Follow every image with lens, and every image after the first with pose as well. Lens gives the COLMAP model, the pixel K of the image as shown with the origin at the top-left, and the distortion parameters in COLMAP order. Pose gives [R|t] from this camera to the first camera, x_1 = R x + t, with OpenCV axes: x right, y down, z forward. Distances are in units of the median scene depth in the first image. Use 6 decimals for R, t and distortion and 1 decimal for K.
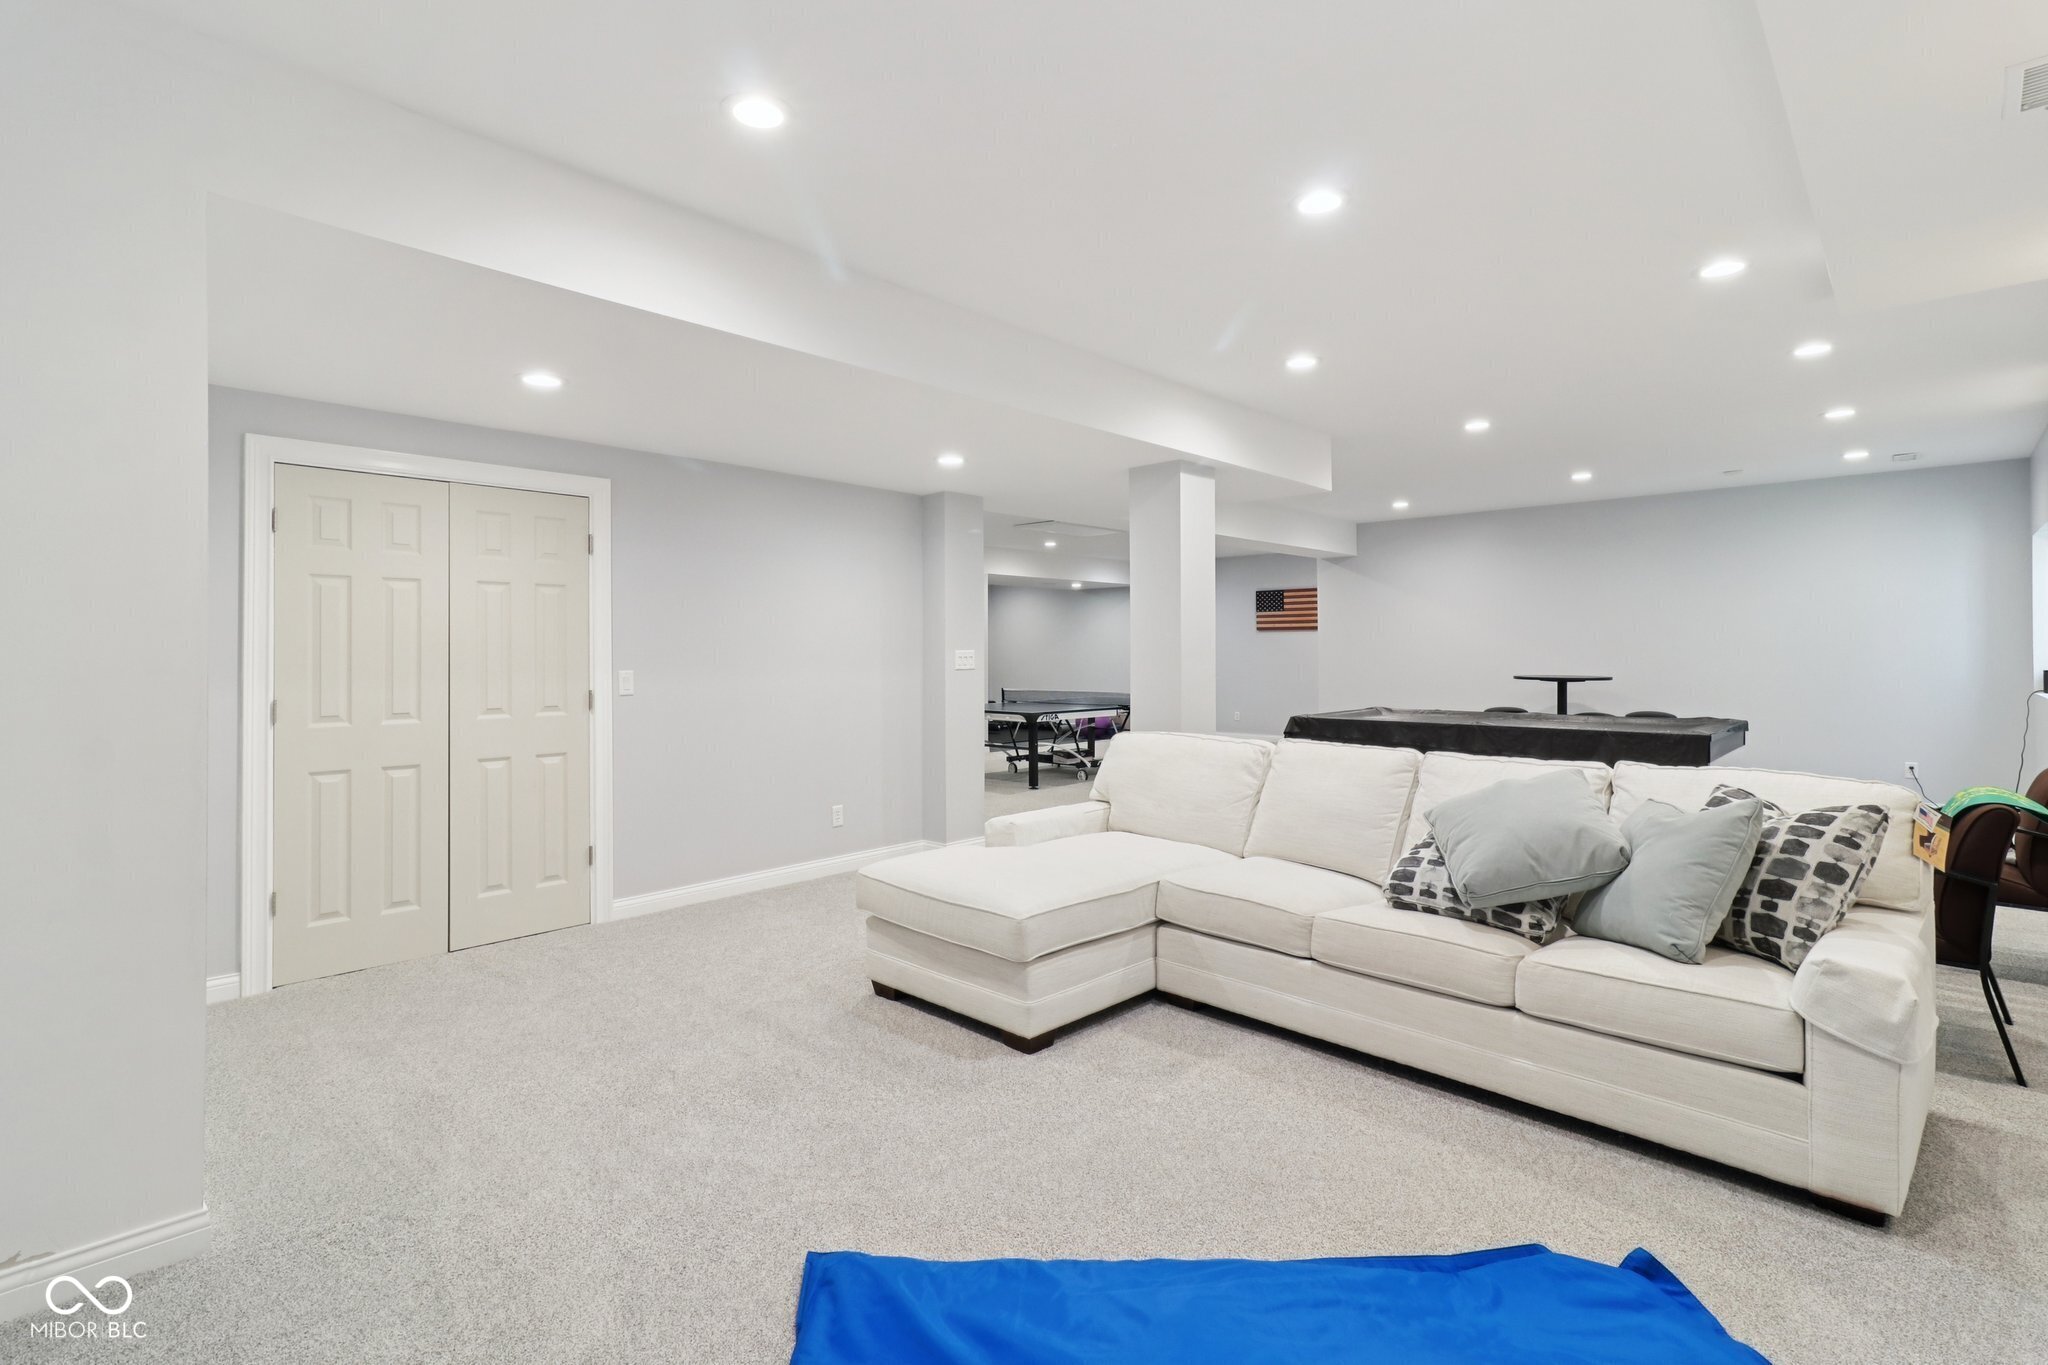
lens RADIAL K [[976.9, 0, 1024.6], [0, 976.9, 650.4], [0, 0, 1]] dist [0.009988, 0.000396]
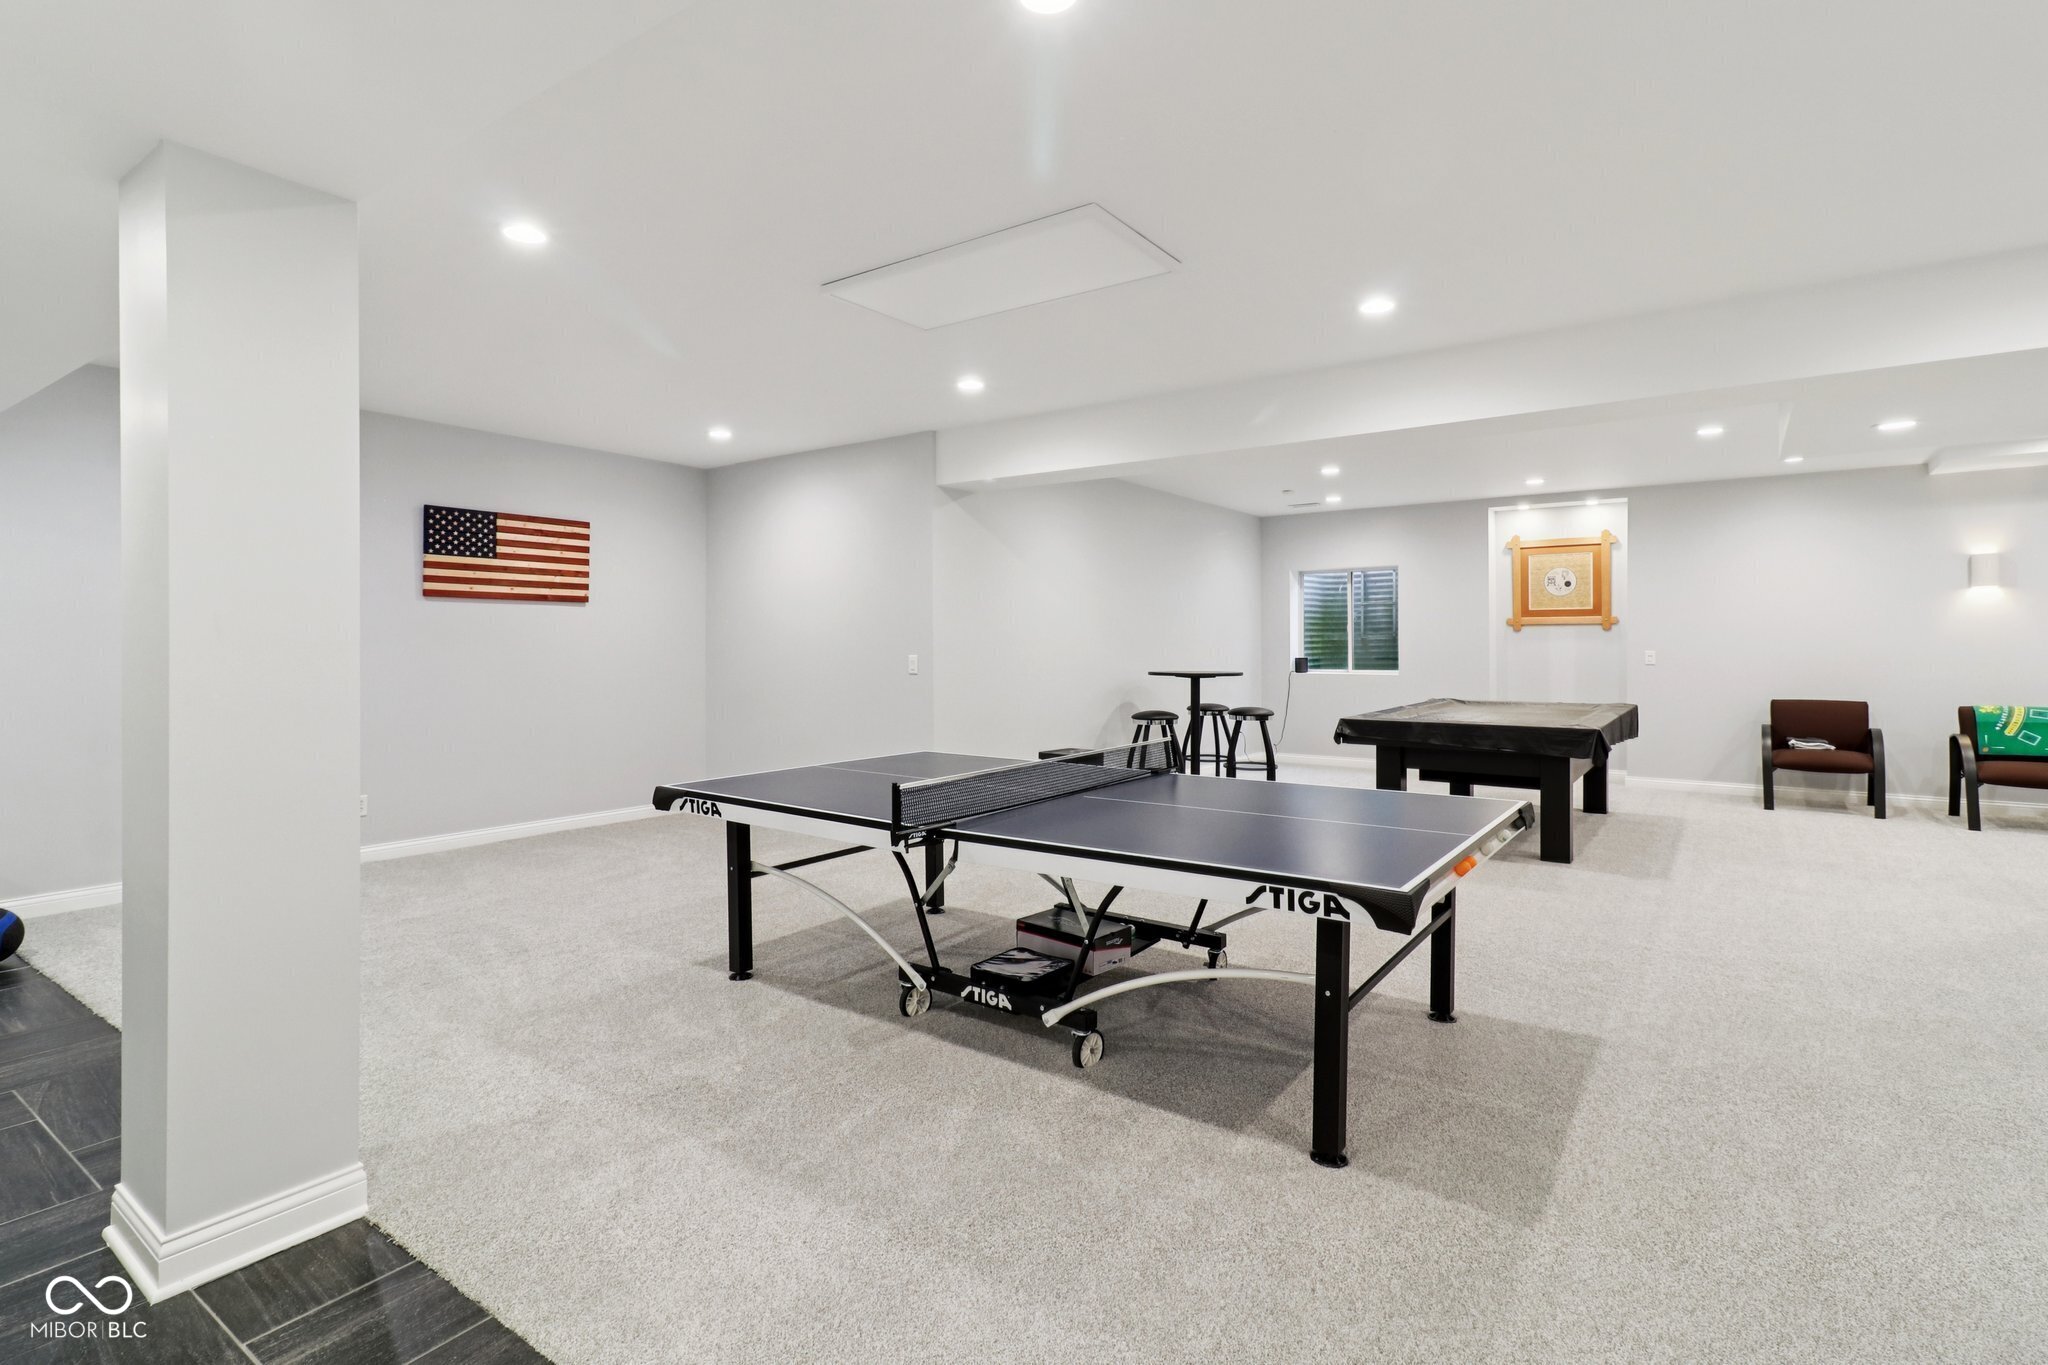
lens RADIAL K [[985.5, 0, 1016.6], [0, 985.5, 641.7], [0, 0, 1]] dist [0.002958, 0.000040]
pose [[-0.142794, -0.001136, 0.989752, -0.237057], [-0.002747, 0.999996, 0.000751, -0.001755], [-0.989749, -0.002612, -0.142796, 0.822502]]
